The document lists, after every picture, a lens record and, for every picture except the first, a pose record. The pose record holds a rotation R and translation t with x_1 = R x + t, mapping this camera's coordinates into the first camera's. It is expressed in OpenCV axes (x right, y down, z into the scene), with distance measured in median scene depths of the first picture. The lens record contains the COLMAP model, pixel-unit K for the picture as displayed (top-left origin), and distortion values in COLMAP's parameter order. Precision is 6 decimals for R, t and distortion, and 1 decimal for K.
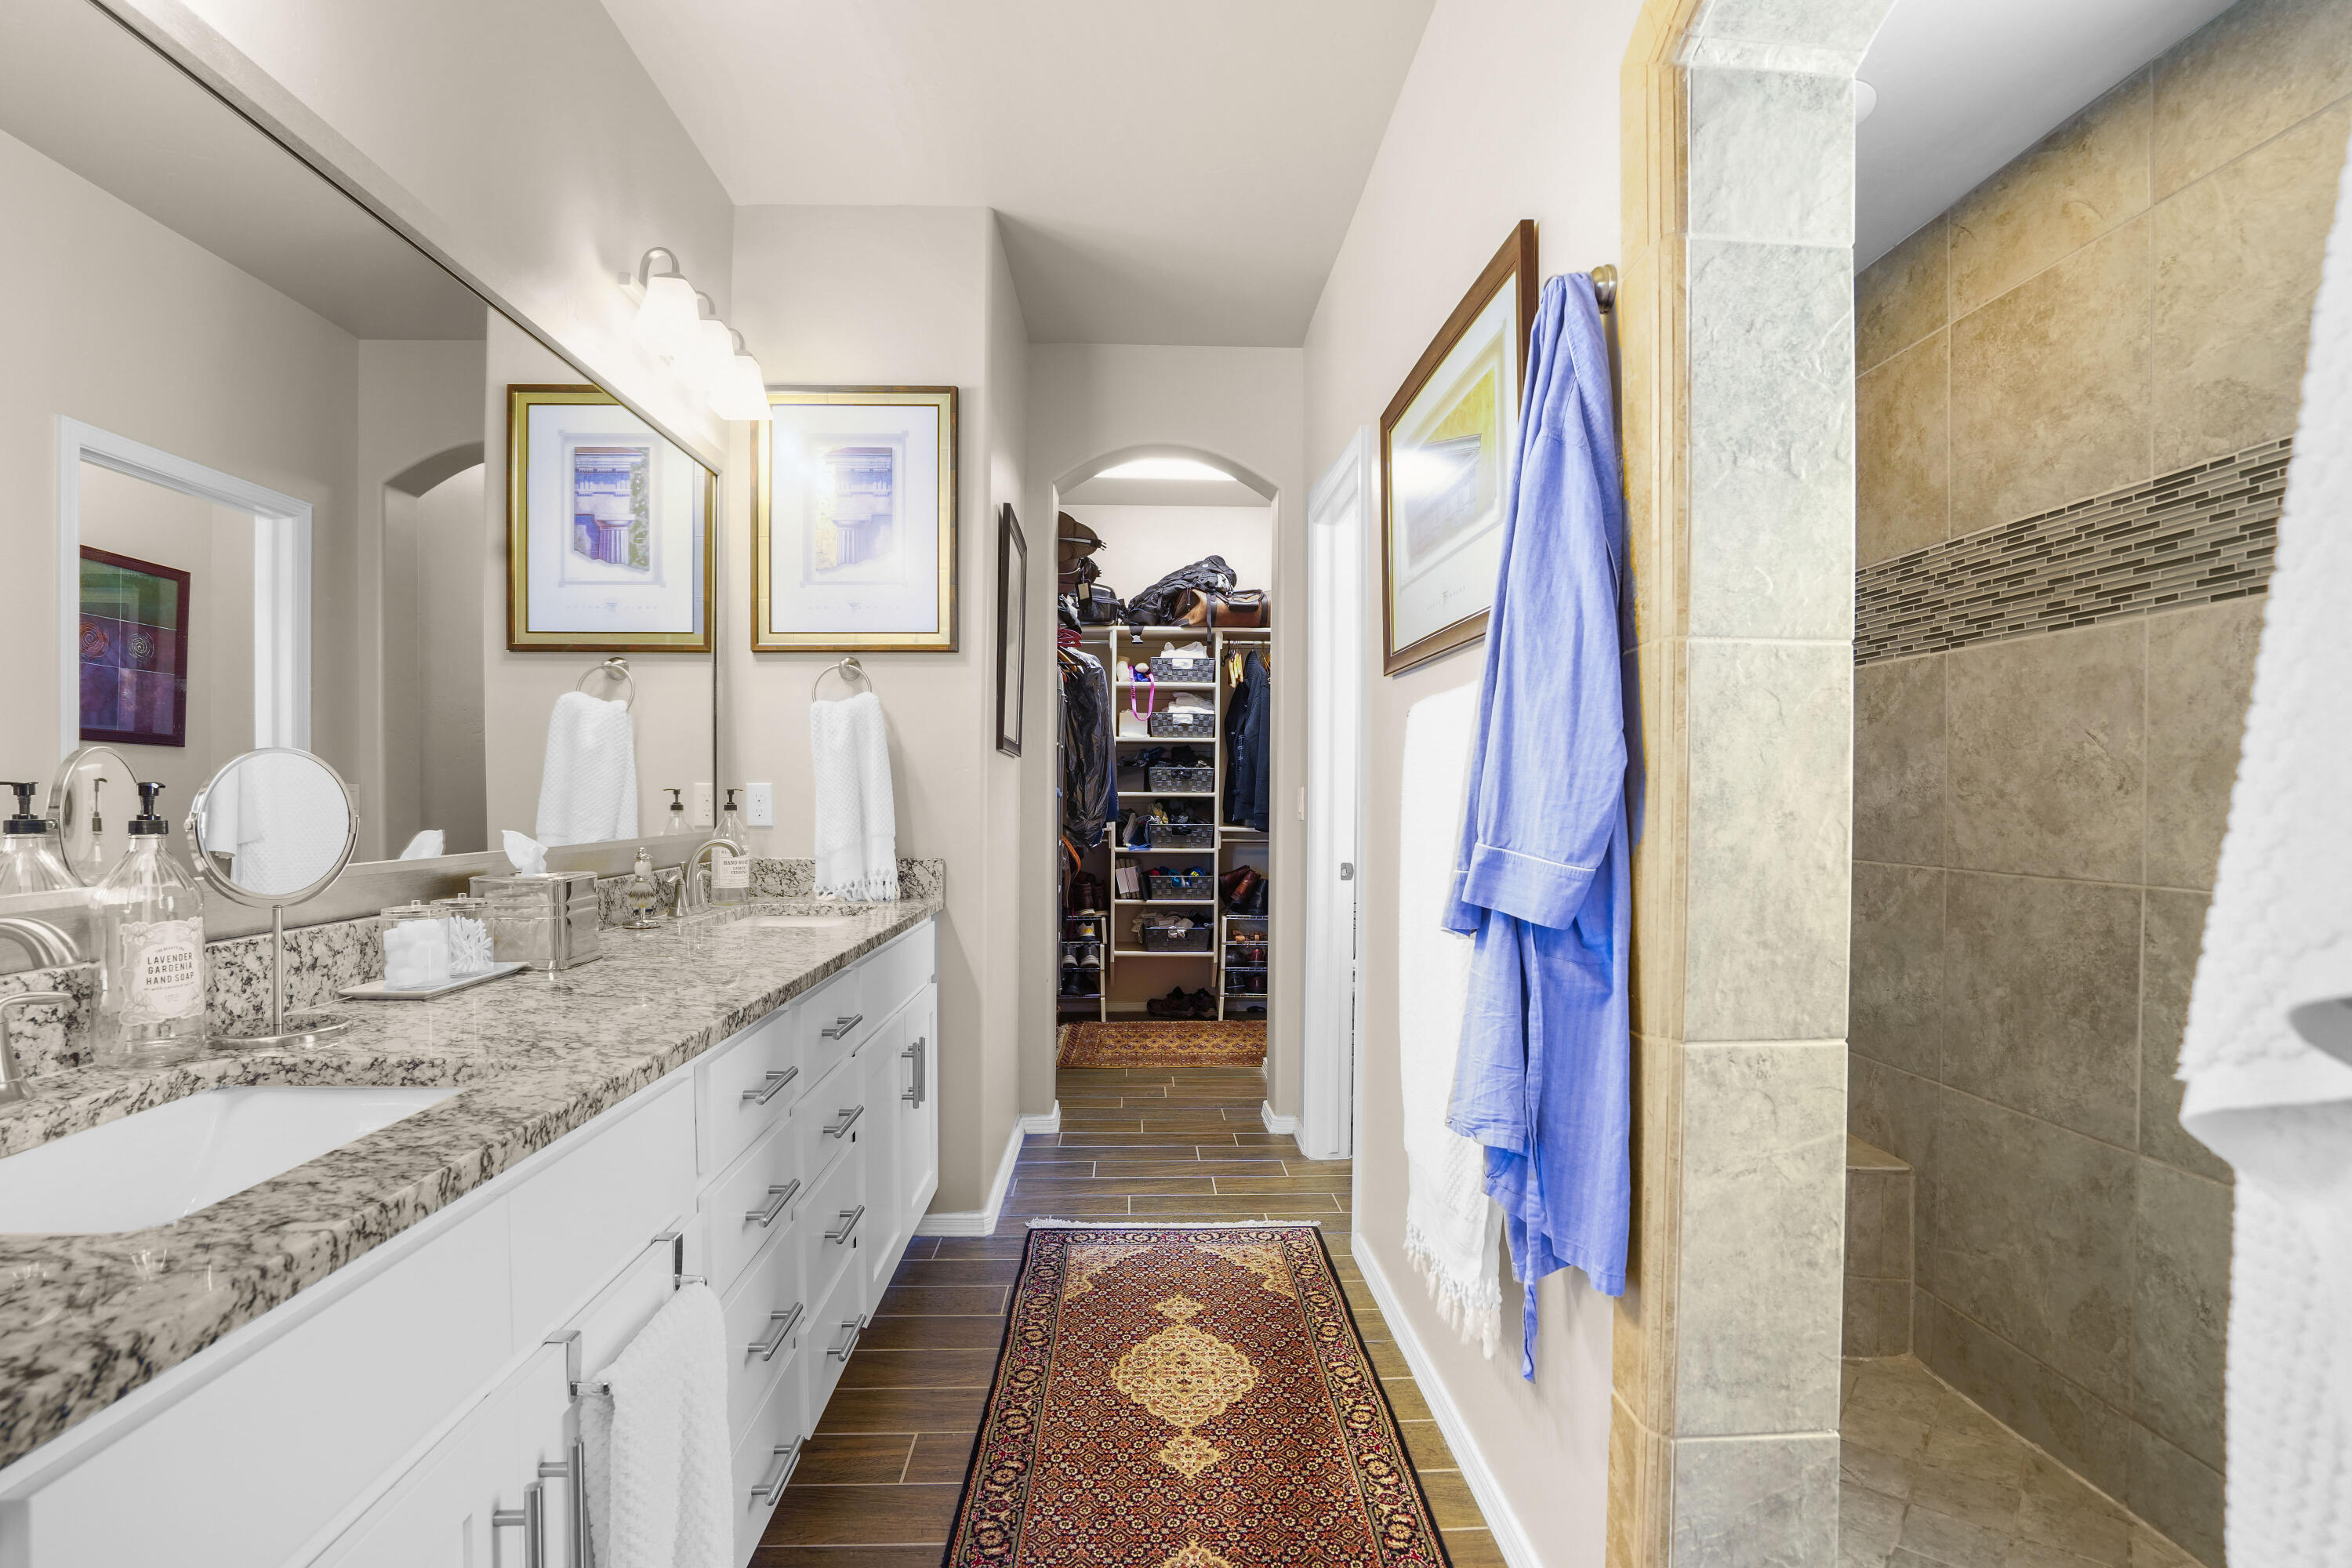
lens RADIAL K [[1106.0, 0, 1169.1], [0, 1106.0, 806.2], [0, 0, 1]] dist [-0.063252, 0.027079]
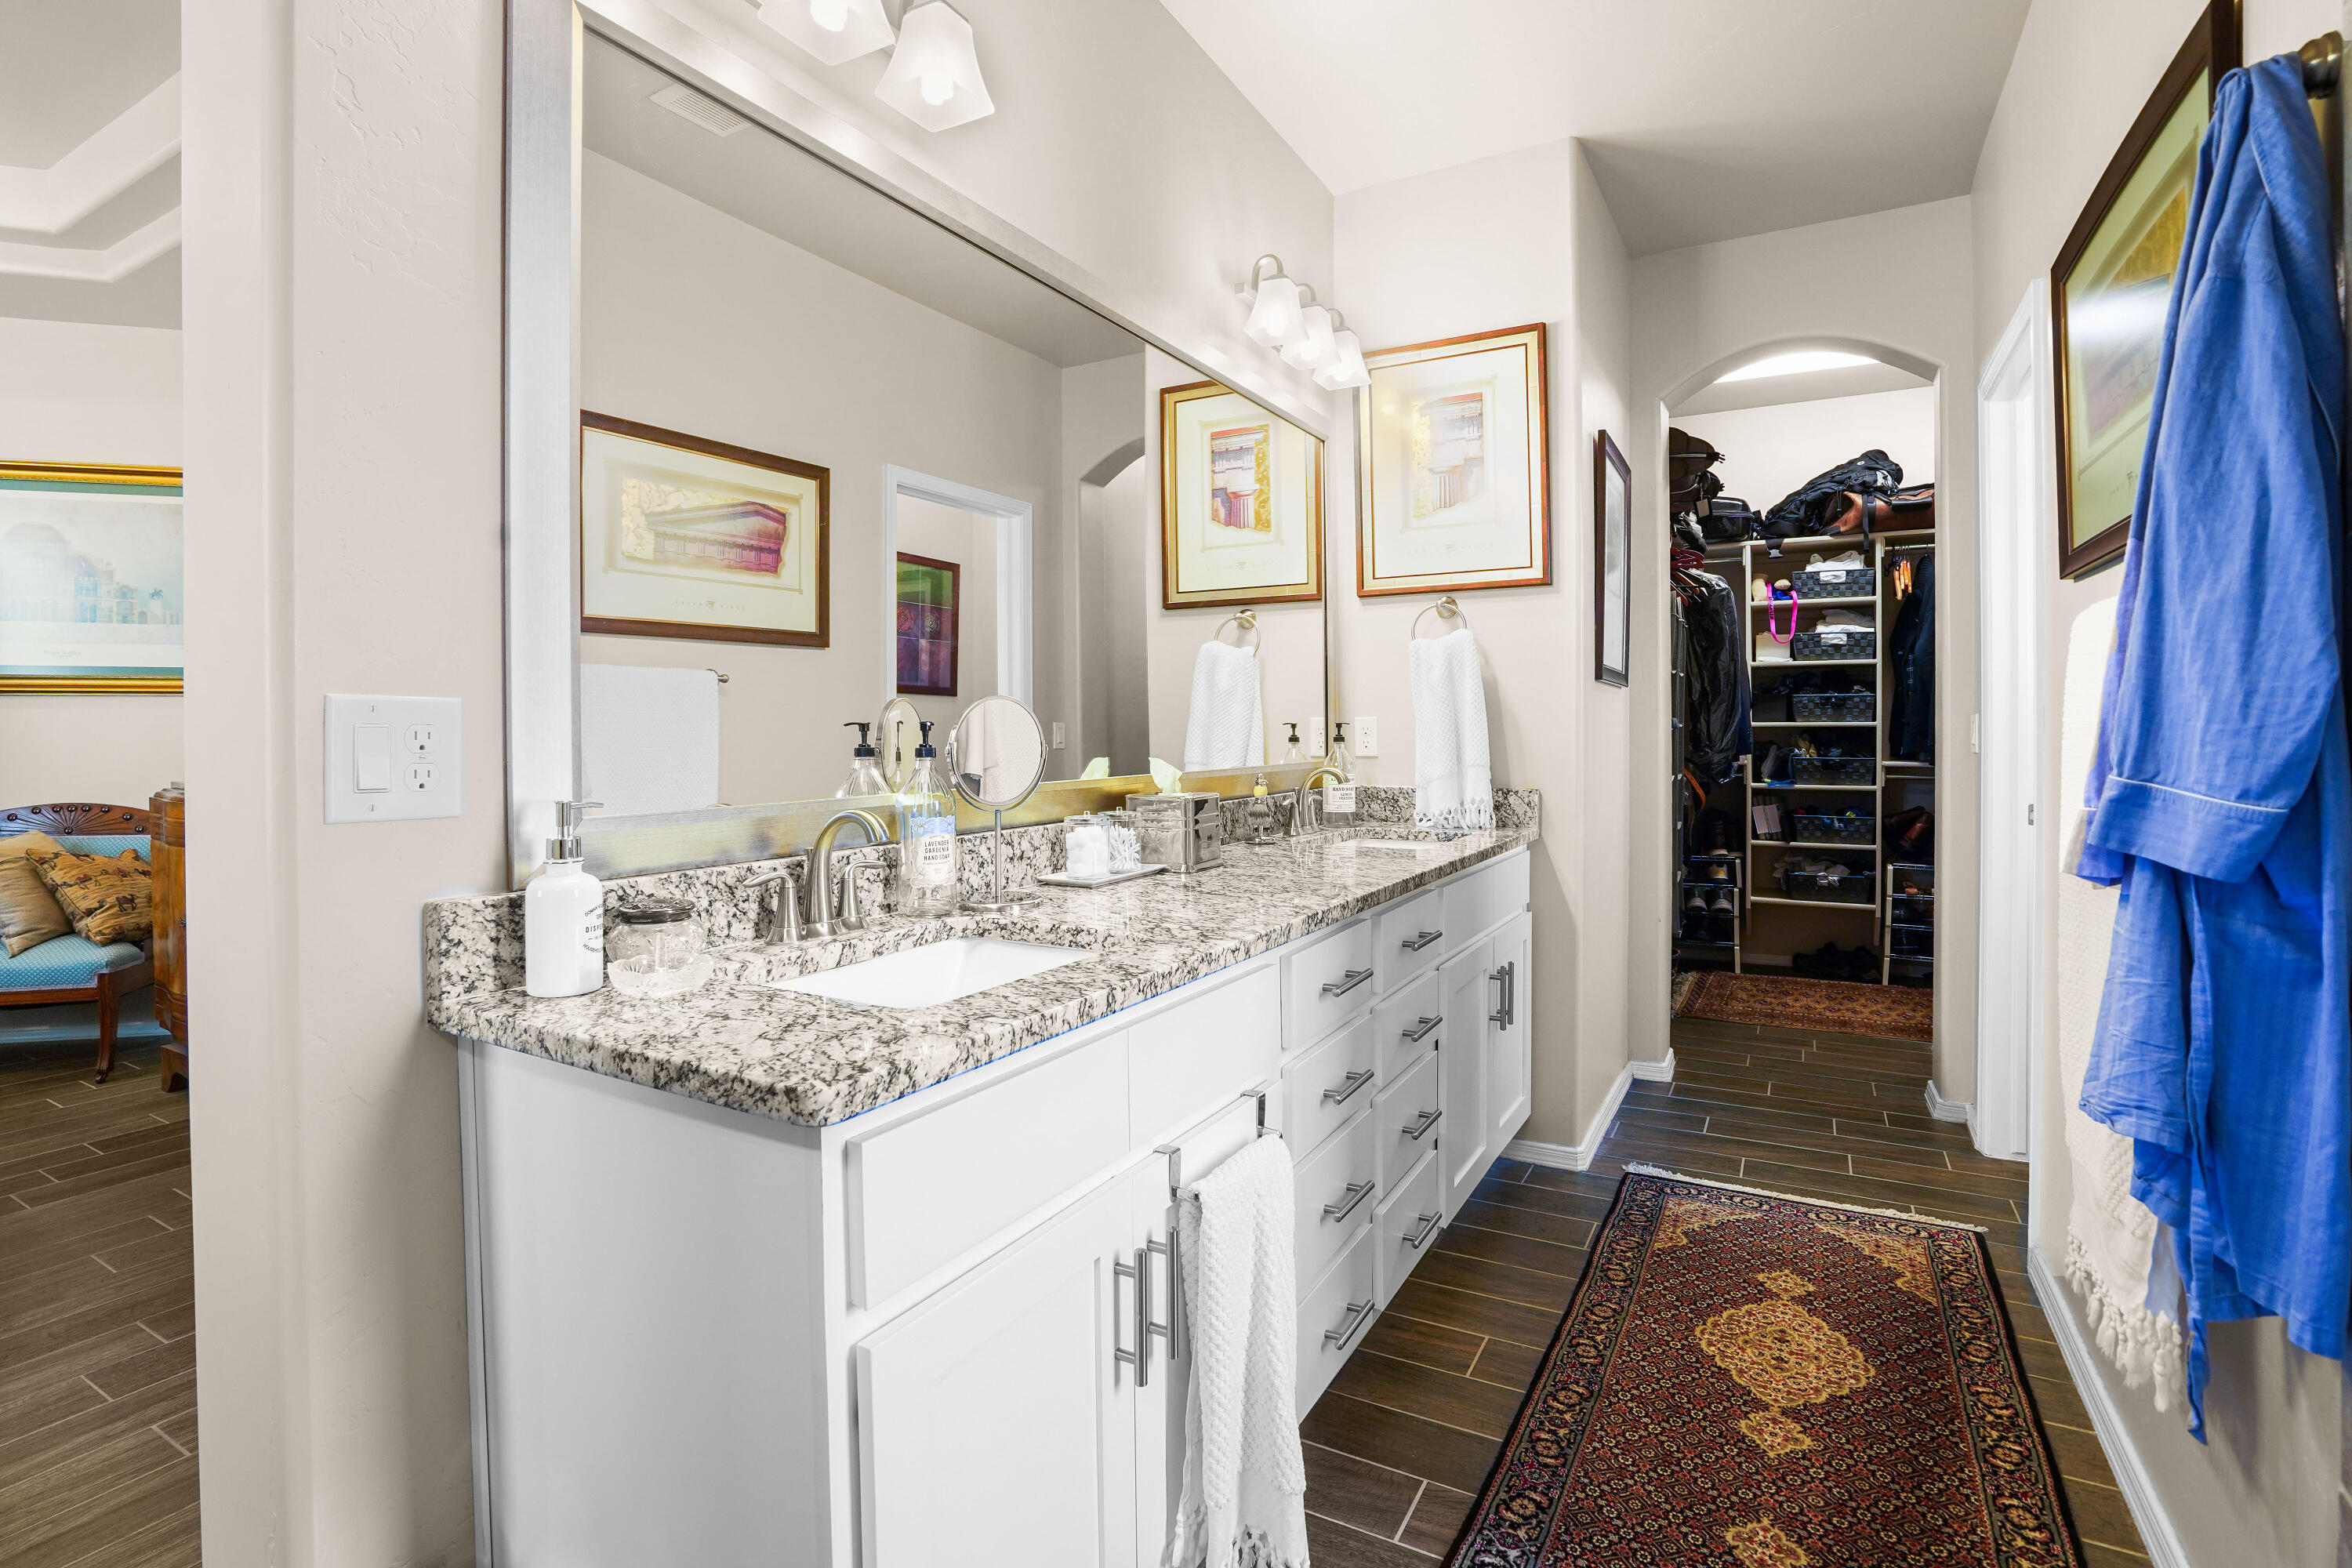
lens RADIAL K [[1112.4, 0, 1176.8], [0, 1112.4, 727.8], [0, 0, 1]] dist [-0.063075, 0.030610]
pose [[0.851542, -0.008550, -0.524217, 0.038636], [0.002835, 0.999927, -0.011704, 0.001643], [0.524279, 0.008480, 0.851504, -0.032416]]
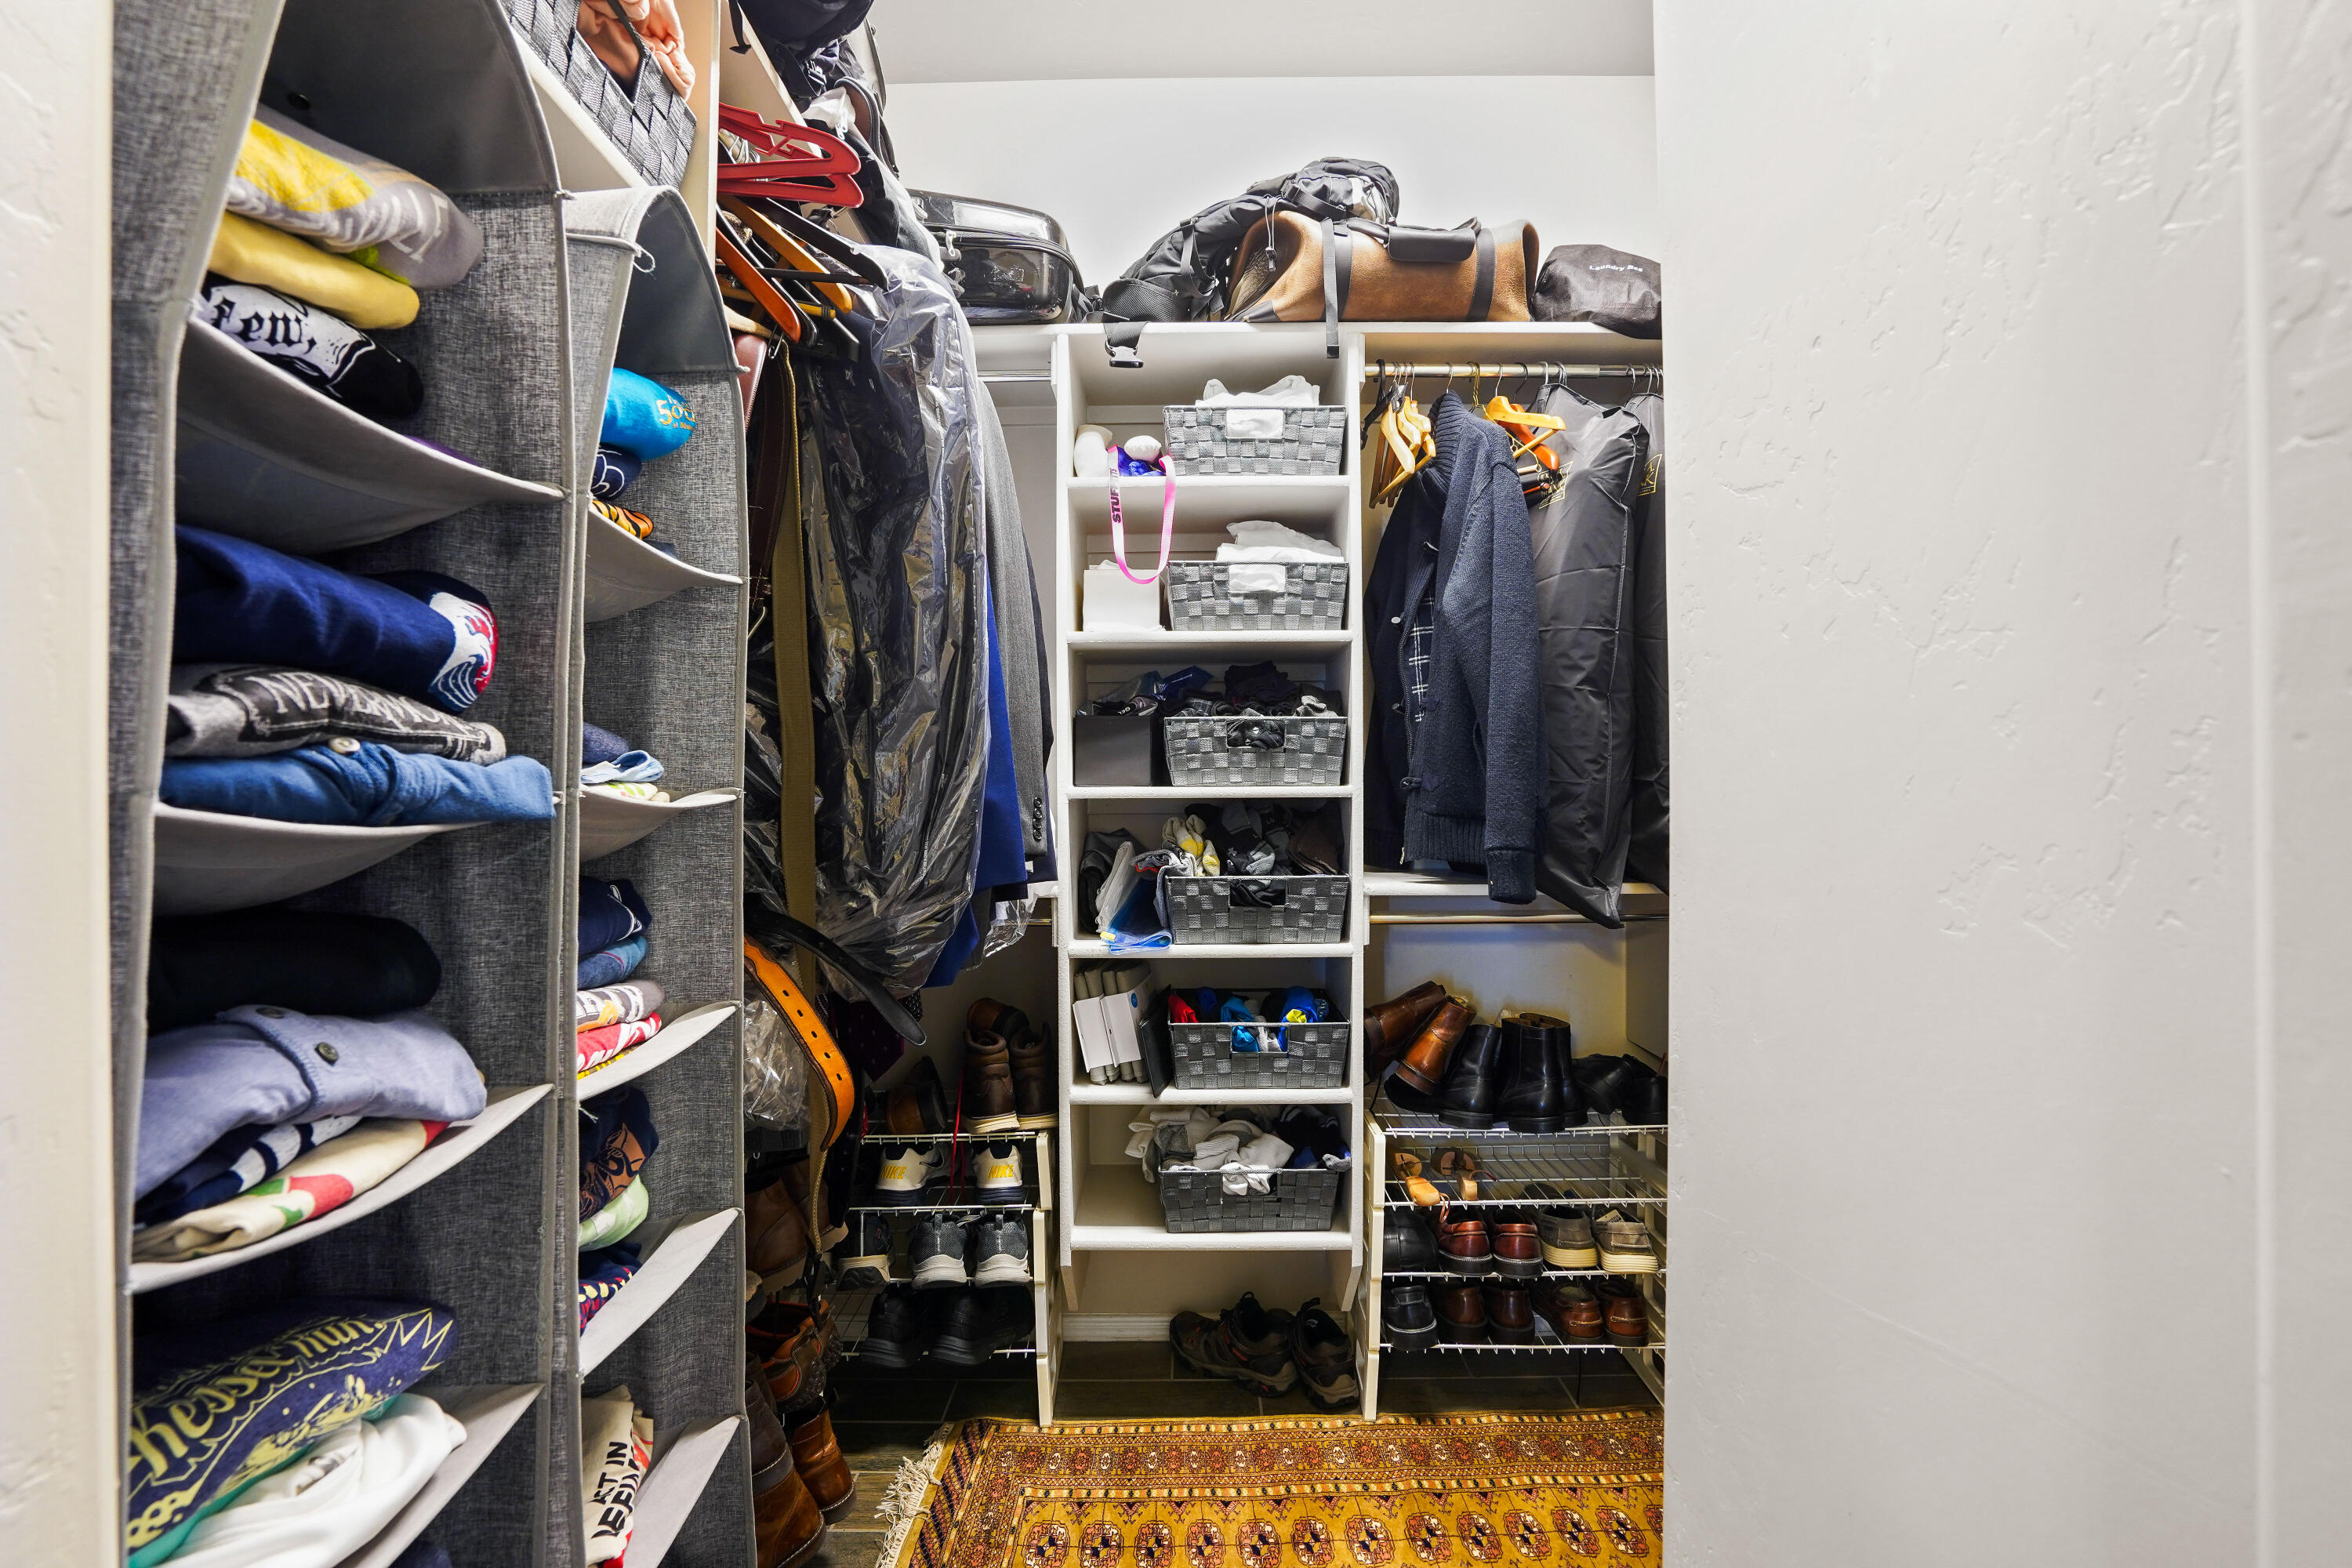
lens RADIAL K [[1106.0, 0, 1169.1], [0, 1106.0, 806.2], [0, 0, 1]] dist [-0.063252, 0.027079]
pose [[0.999411, -0.011822, -0.032216, -0.009449], [0.011752, 0.999928, -0.002354, -0.009691], [0.032241, 0.001974, 0.999478, 1.149832]]
